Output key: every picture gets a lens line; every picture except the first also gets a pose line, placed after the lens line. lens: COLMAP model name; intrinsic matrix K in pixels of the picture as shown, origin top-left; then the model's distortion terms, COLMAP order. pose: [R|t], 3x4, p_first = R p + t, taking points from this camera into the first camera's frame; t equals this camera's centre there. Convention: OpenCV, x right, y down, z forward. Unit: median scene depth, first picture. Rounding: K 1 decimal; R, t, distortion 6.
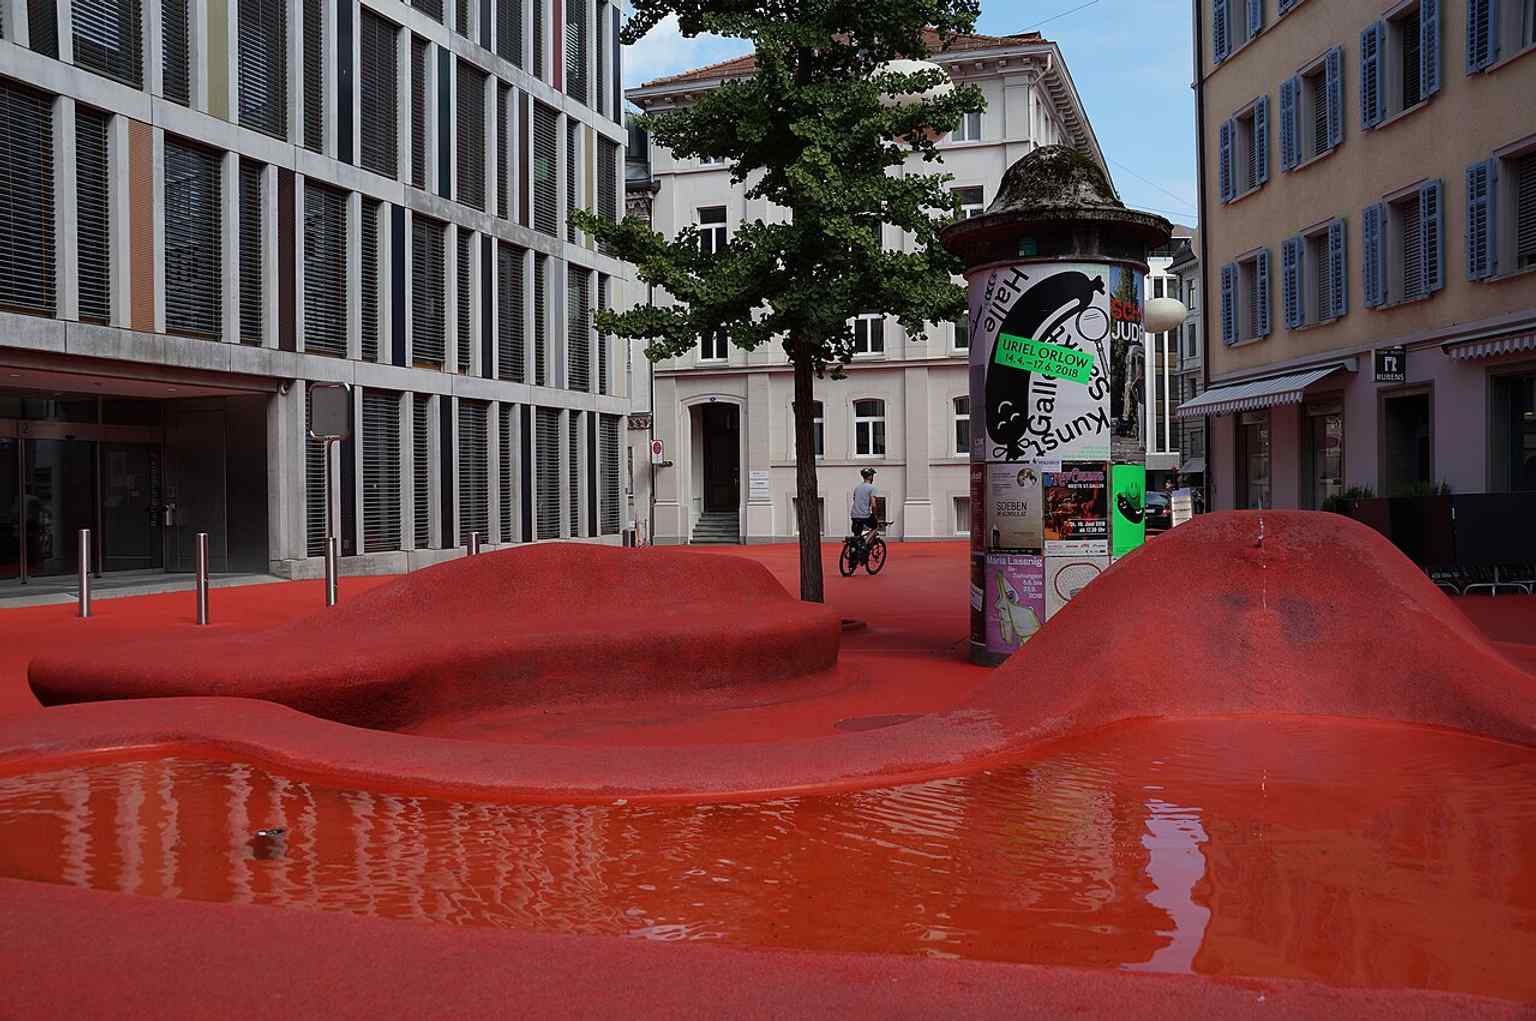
lens RADIAL K [[1399.2, 0, 772.3], [0, 1399.2, 506.1], [0, 0, 1]] dist [-0.050924, 0.000000]
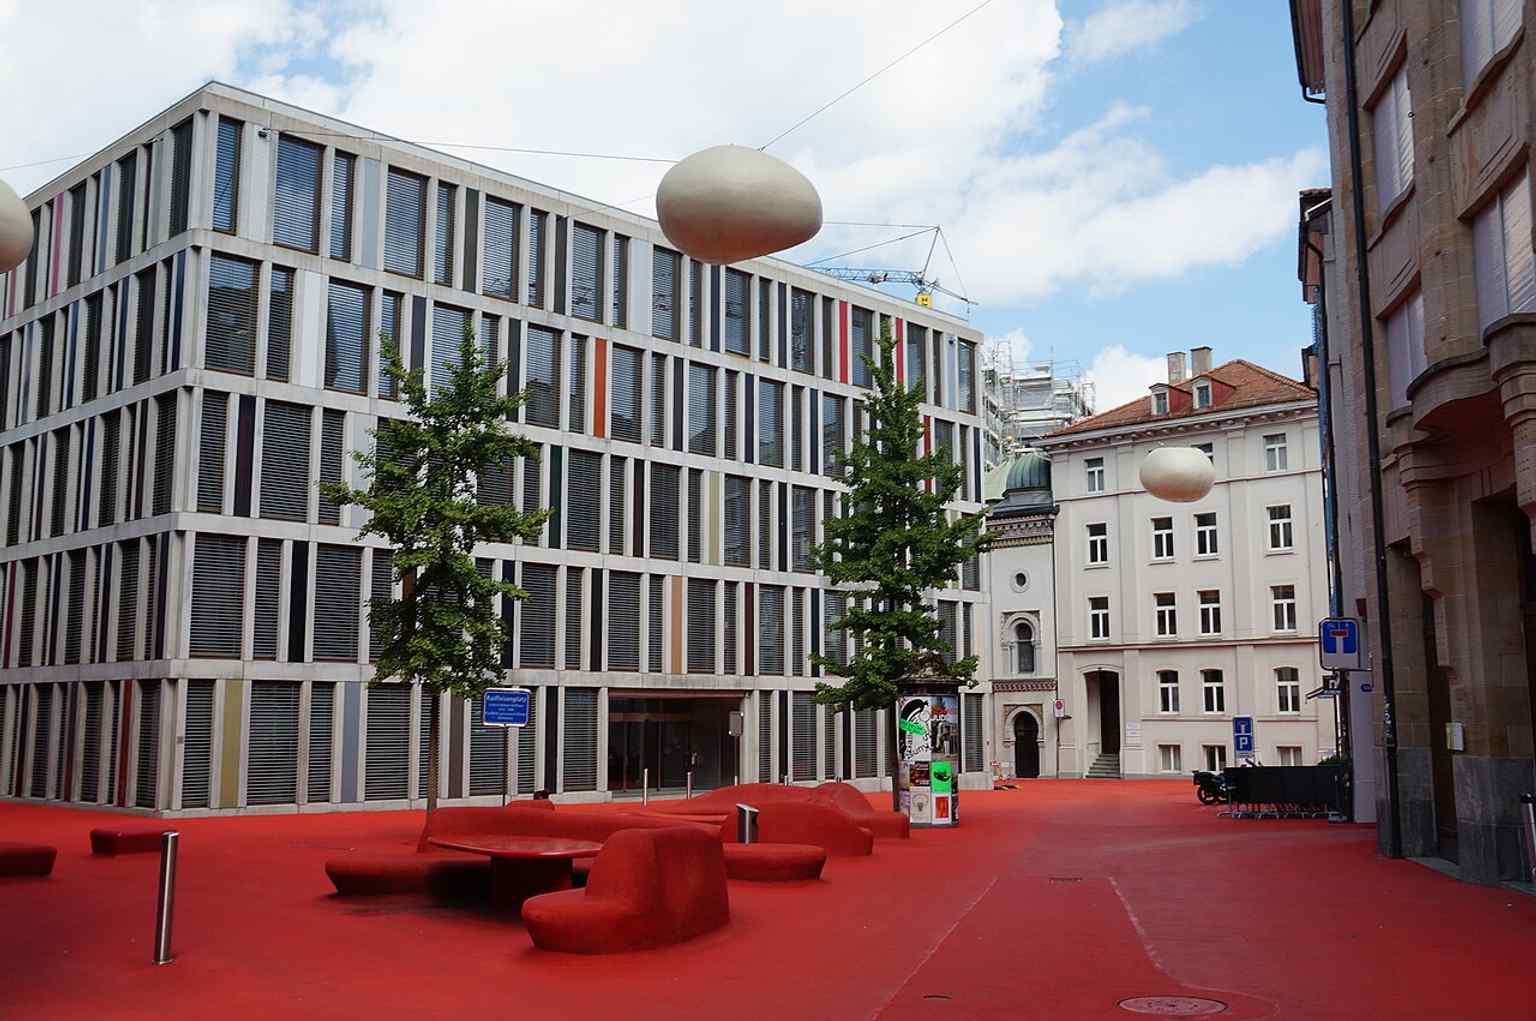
lens RADIAL K [[1399.2, 0, 764.4], [0, 1399.2, 511.8], [0, 0, 1]] dist [-0.050924, 0.000000]
pose [[0.917442, -0.048505, -0.394902, 0.482073], [-0.013483, 0.988180, -0.152701, -0.041936], [0.397641, 0.145419, 0.905944, -0.846708]]
